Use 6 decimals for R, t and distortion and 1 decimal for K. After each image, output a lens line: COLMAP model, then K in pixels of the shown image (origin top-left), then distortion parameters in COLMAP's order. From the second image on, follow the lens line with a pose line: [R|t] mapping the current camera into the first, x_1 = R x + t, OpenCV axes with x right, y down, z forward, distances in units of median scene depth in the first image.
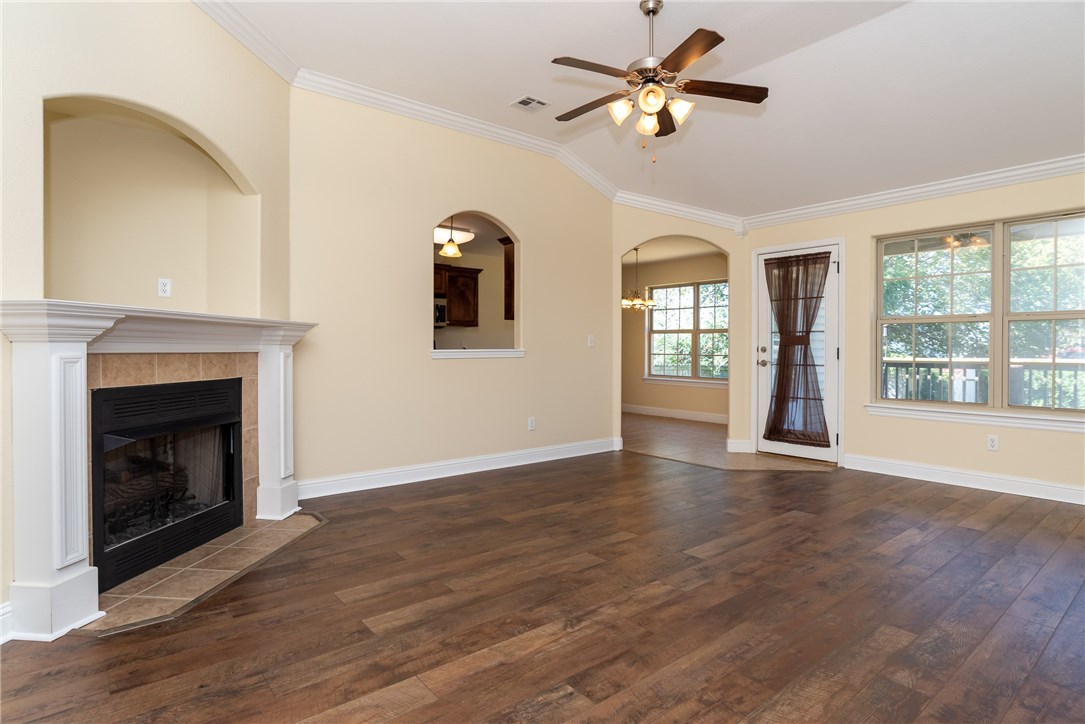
lens RADIAL K [[555.5, 0, 542.3], [0, 555.5, 351.0], [0, 0, 1]] dist [-0.027657, 0.000386]
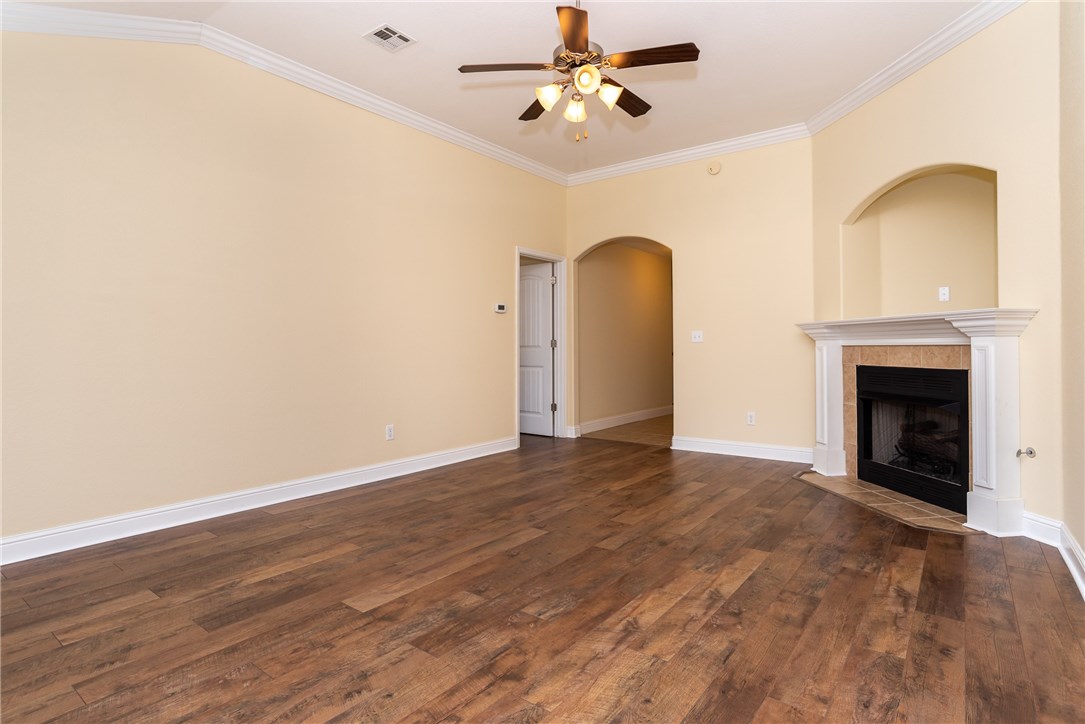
lens RADIAL K [[555.5, 0, 542.3], [0, 555.5, 351.0], [0, 0, 1]] dist [-0.027657, 0.000386]
pose [[-0.973421, 0.004180, -0.228984, 0.499623], [0.002640, 0.999972, 0.007033, 0.004891], [0.229007, 0.006241, -0.973405, 2.000042]]
